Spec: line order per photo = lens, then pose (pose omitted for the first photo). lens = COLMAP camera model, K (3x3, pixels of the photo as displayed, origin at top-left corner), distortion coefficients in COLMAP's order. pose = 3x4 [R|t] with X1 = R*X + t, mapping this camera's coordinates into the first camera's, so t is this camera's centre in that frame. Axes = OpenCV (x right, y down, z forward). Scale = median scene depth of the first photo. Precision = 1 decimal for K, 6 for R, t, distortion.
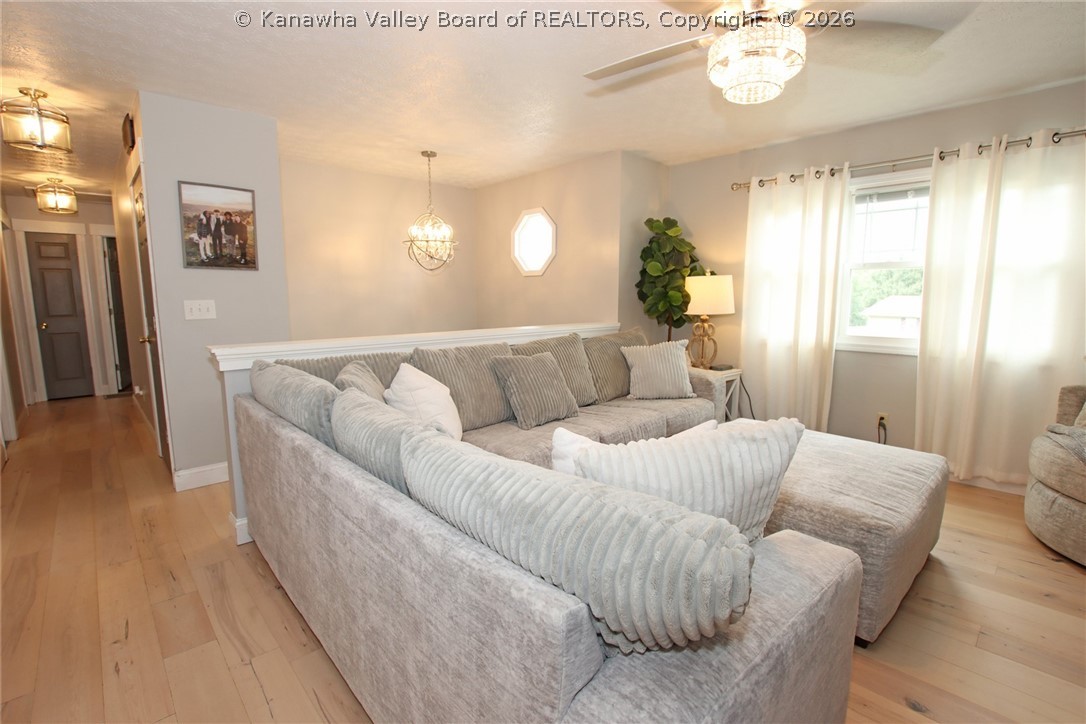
lens RADIAL K [[508.6, 0, 538.1], [0, 508.6, 360.4], [0, 0, 1]] dist [-0.002101, 0.000444]
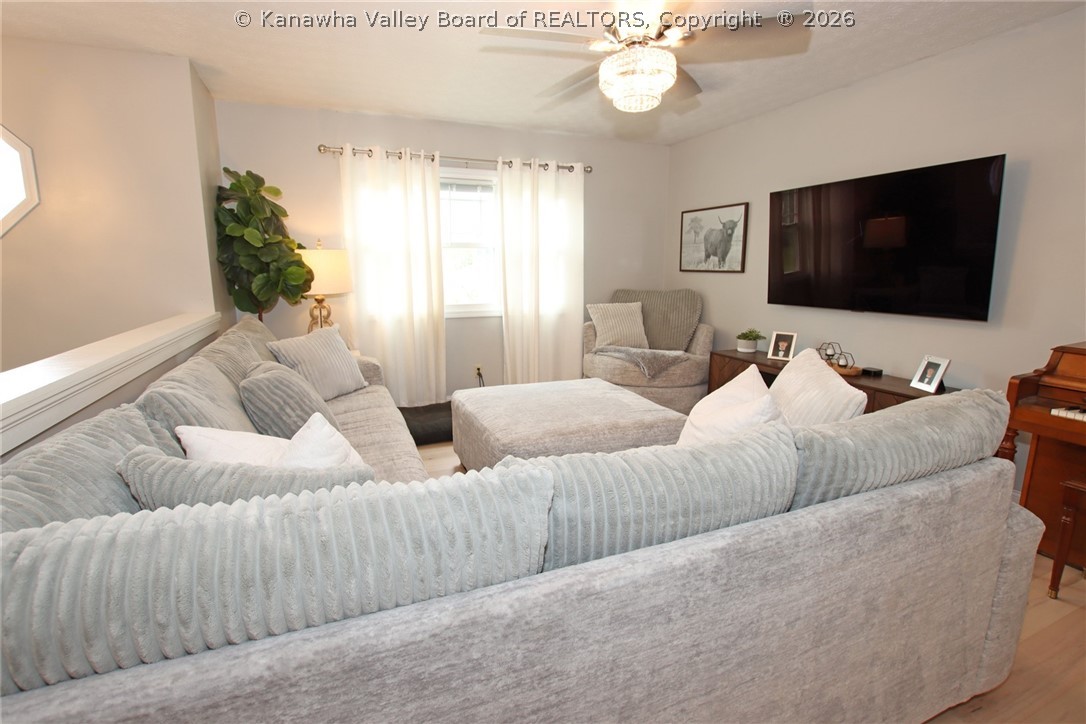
lens RADIAL K [[508.6, 0, 538.1], [0, 508.6, 360.4], [0, 0, 1]] dist [-0.002101, 0.000444]
pose [[0.356961, -0.172696, 0.918017, -0.411282], [0.124716, 0.982774, 0.136384, -0.057558], [-0.925757, 0.065807, 0.372350, 0.387069]]
